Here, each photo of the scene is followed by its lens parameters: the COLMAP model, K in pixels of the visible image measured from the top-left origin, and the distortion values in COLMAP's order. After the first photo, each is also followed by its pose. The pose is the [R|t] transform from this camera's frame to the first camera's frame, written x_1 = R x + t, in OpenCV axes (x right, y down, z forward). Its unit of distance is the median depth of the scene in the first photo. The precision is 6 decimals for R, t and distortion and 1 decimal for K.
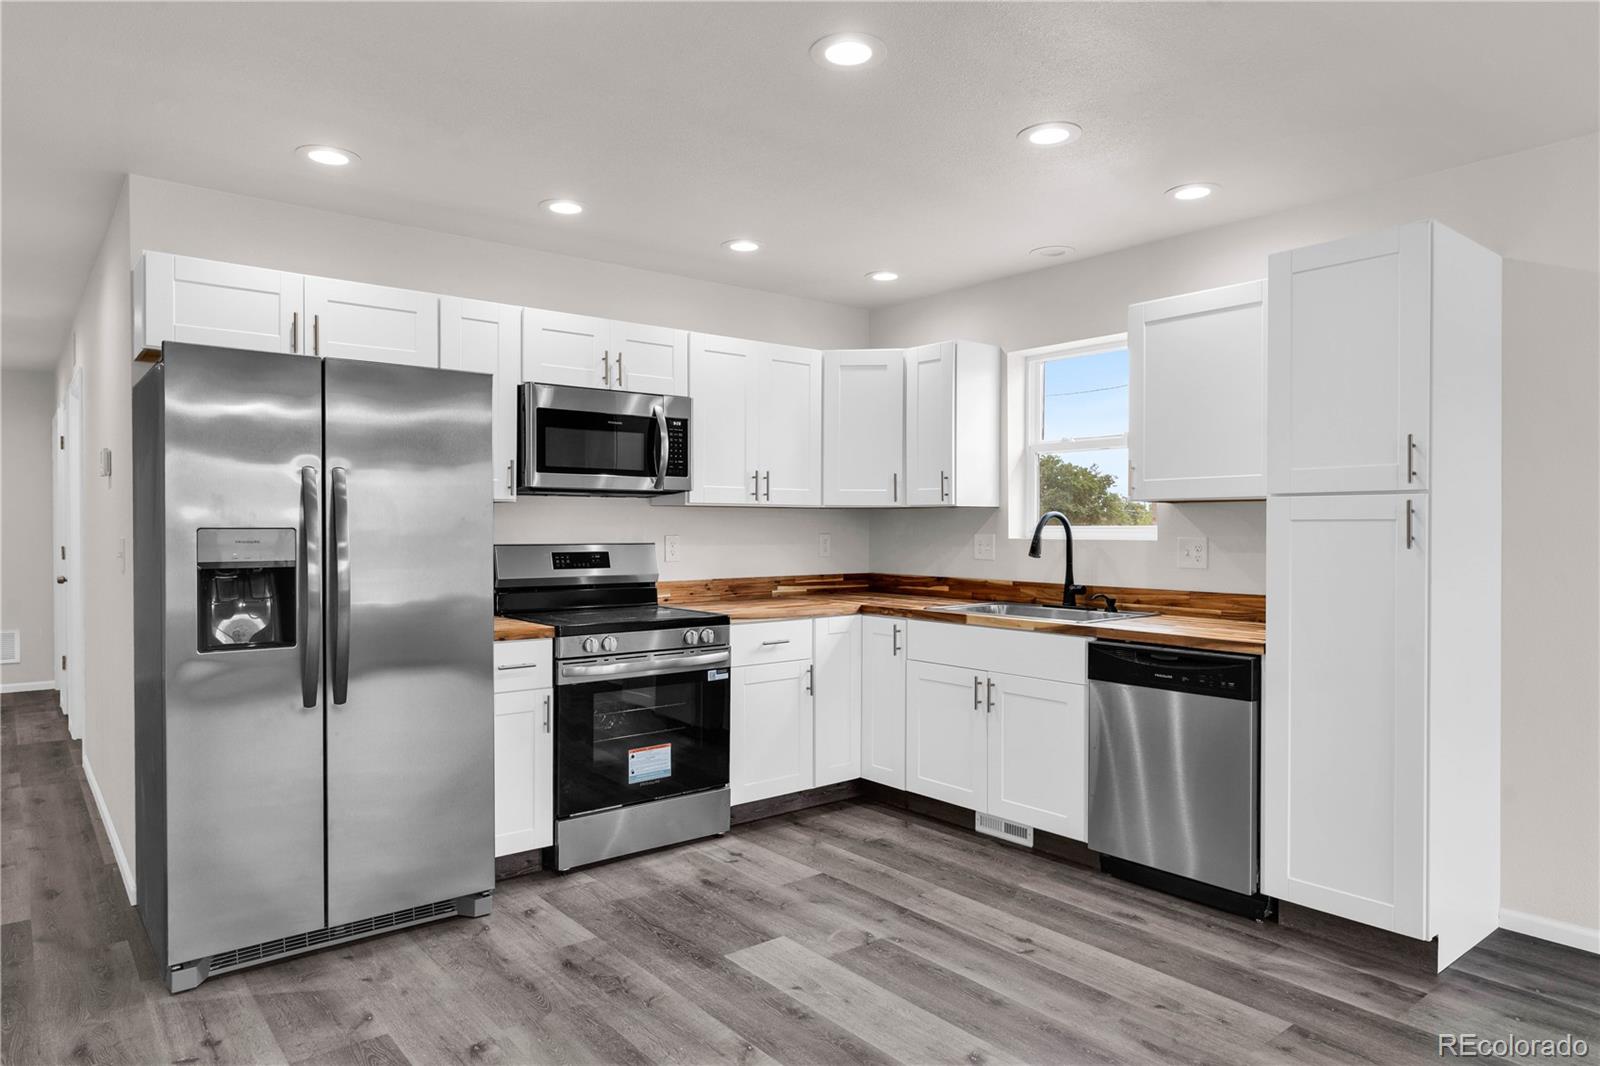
lens RADIAL K [[1012.1, 0, 800.0], [0, 1012.1, 533.0], [0, 0, 1]] dist [-0.001307, 0.000208]
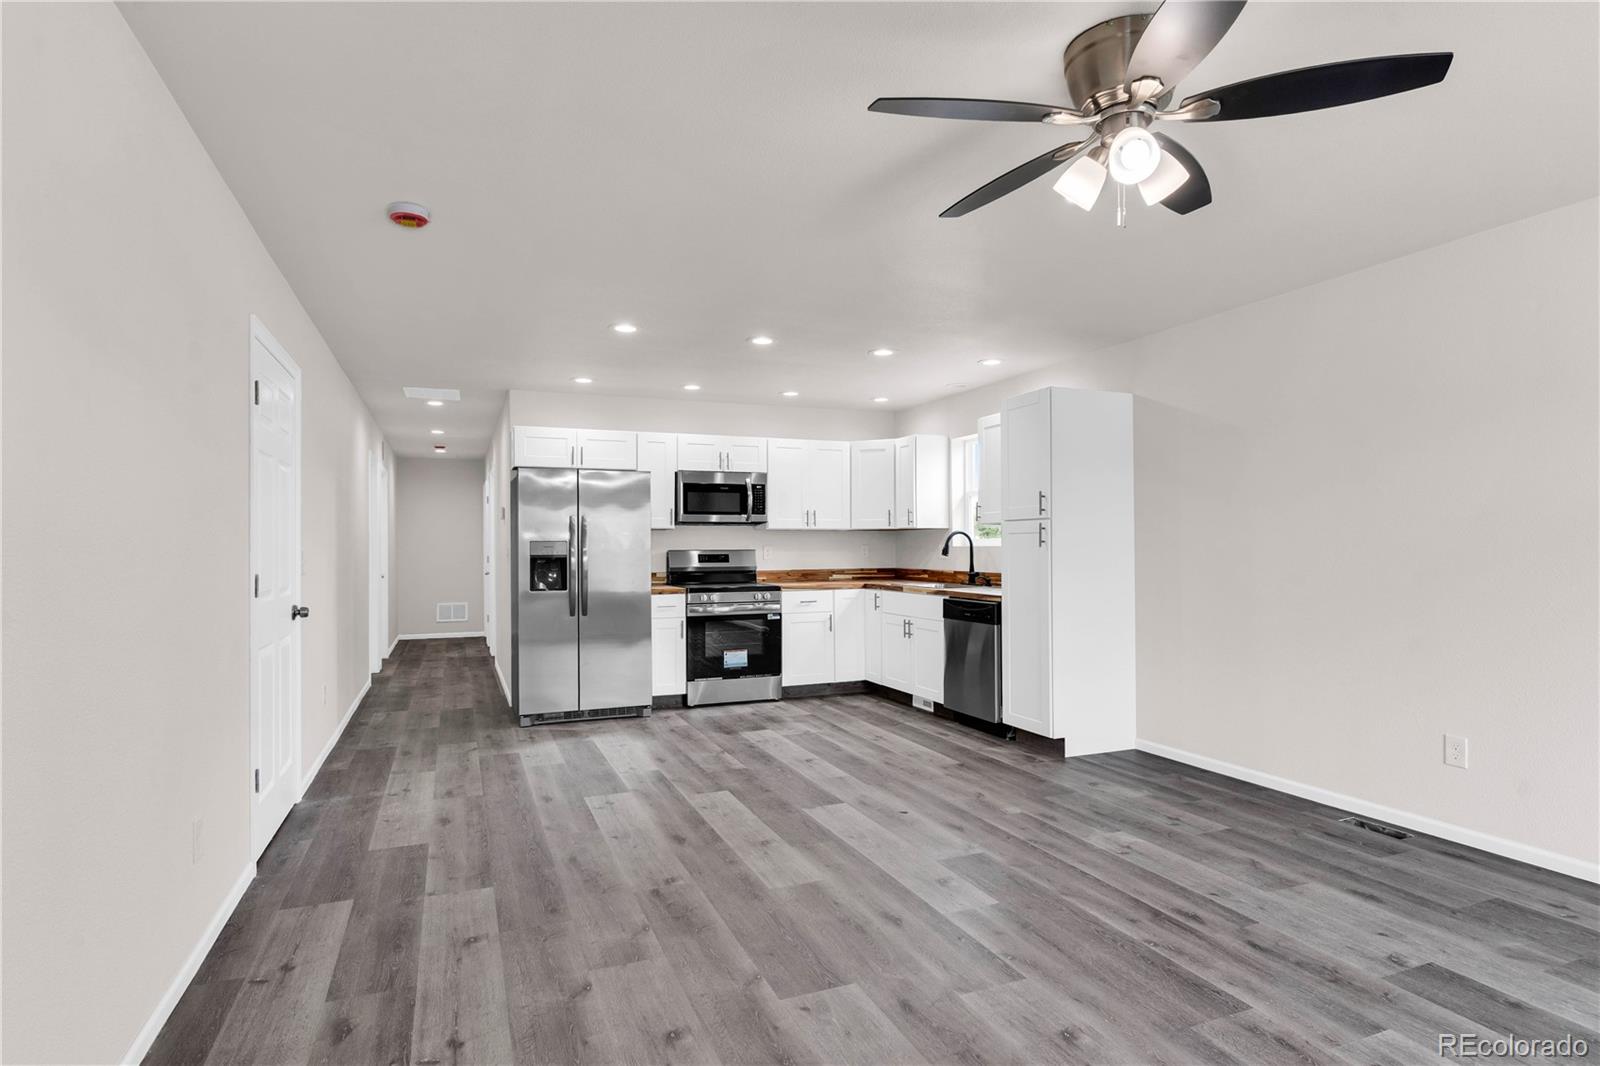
lens RADIAL K [[871.2, 0, 800.0], [0, 871.2, 533.0], [0, 0, 1]] dist [-0.004392, -0.000137]
pose [[0.957990, -0.010503, -0.286610, 0.462350], [0.004269, 0.999741, -0.022370, 0.018112], [0.286770, 0.020207, 0.957786, -0.609363]]
